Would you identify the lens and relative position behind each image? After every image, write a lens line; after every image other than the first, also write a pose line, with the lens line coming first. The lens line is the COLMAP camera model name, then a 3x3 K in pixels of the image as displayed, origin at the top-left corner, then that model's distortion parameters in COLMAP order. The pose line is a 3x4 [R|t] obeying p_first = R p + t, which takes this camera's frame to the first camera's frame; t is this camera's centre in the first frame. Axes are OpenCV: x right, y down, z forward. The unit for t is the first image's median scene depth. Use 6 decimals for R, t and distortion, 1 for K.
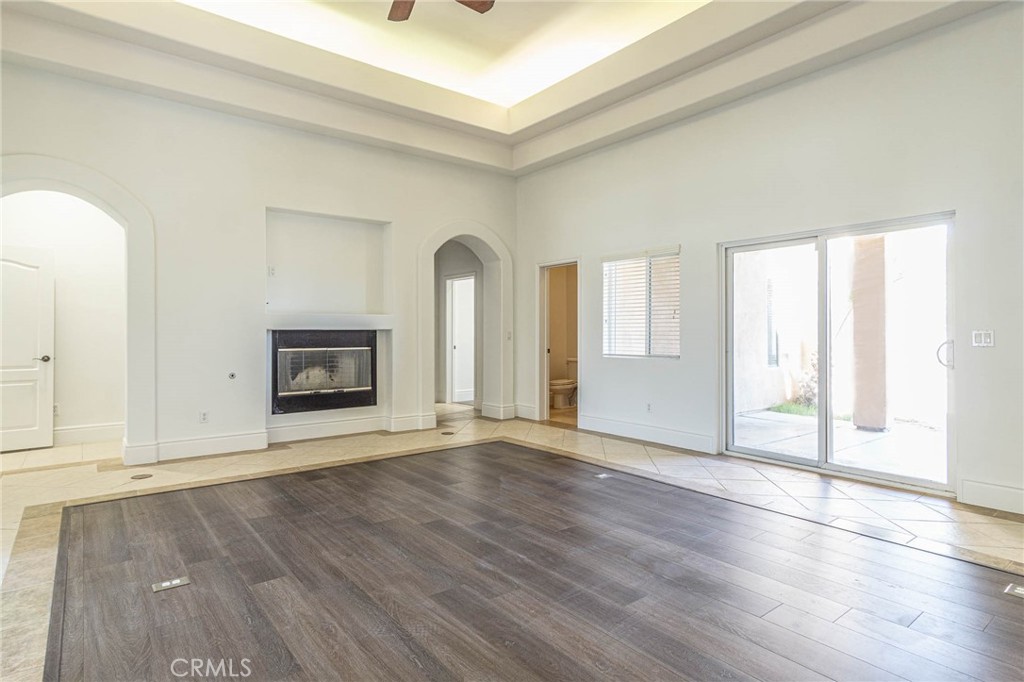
lens RADIAL K [[546.6, 0, 509.5], [0, 546.6, 341.7], [0, 0, 1]] dist [0.007379, 0.002778]
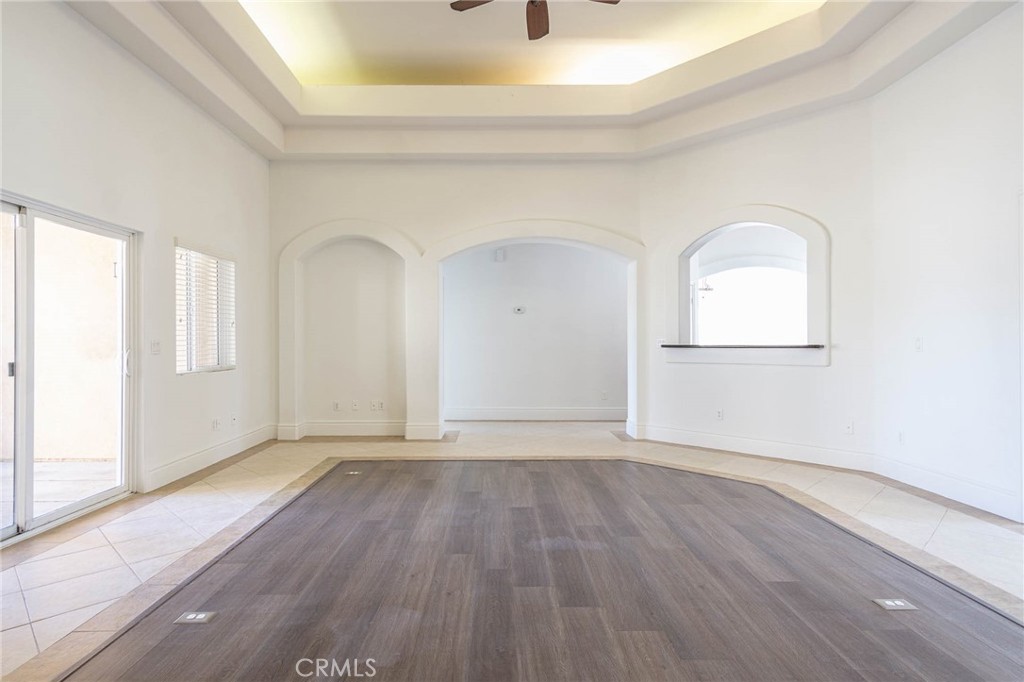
lens RADIAL K [[546.6, 0, 501.9], [0, 546.6, 337.2], [0, 0, 1]] dist [0.007379, 0.002778]
pose [[-0.791835, 0.008781, 0.610672, -0.583543], [0.015321, 0.999868, 0.005489, -0.028642], [-0.610543, 0.013702, -0.791865, 1.896586]]
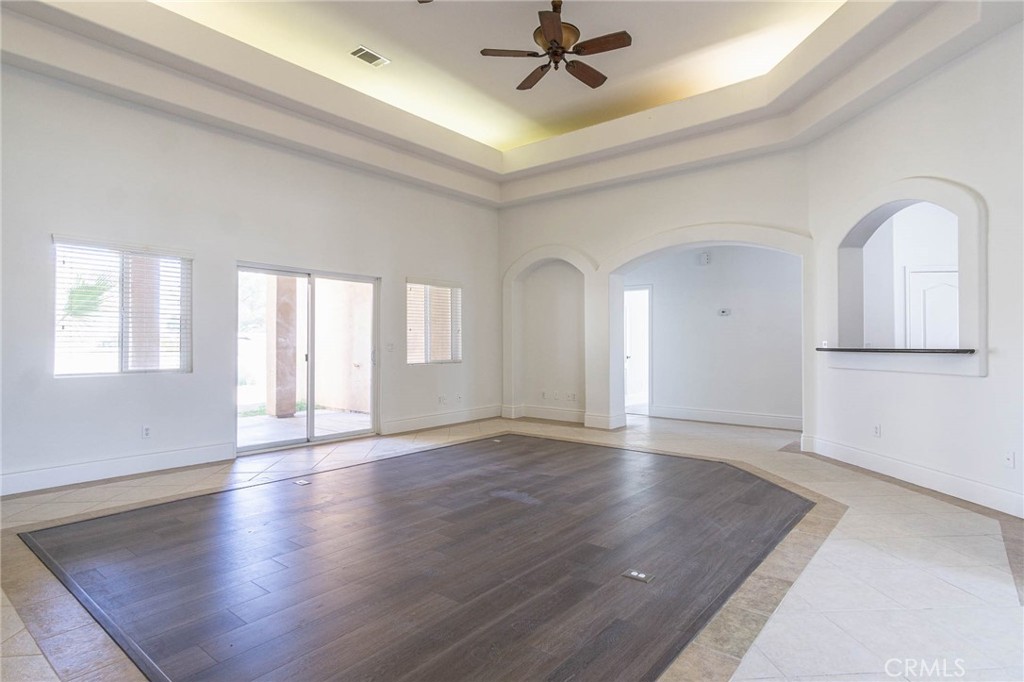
lens RADIAL K [[546.6, 0, 507.6], [0, 546.6, 336.6], [0, 0, 1]] dist [0.007379, 0.002778]
pose [[-0.218821, 0.014835, 0.975652, -1.420283], [0.018360, 0.999770, -0.011084, -0.016640], [-0.975592, 0.015488, -0.219043, 1.300849]]
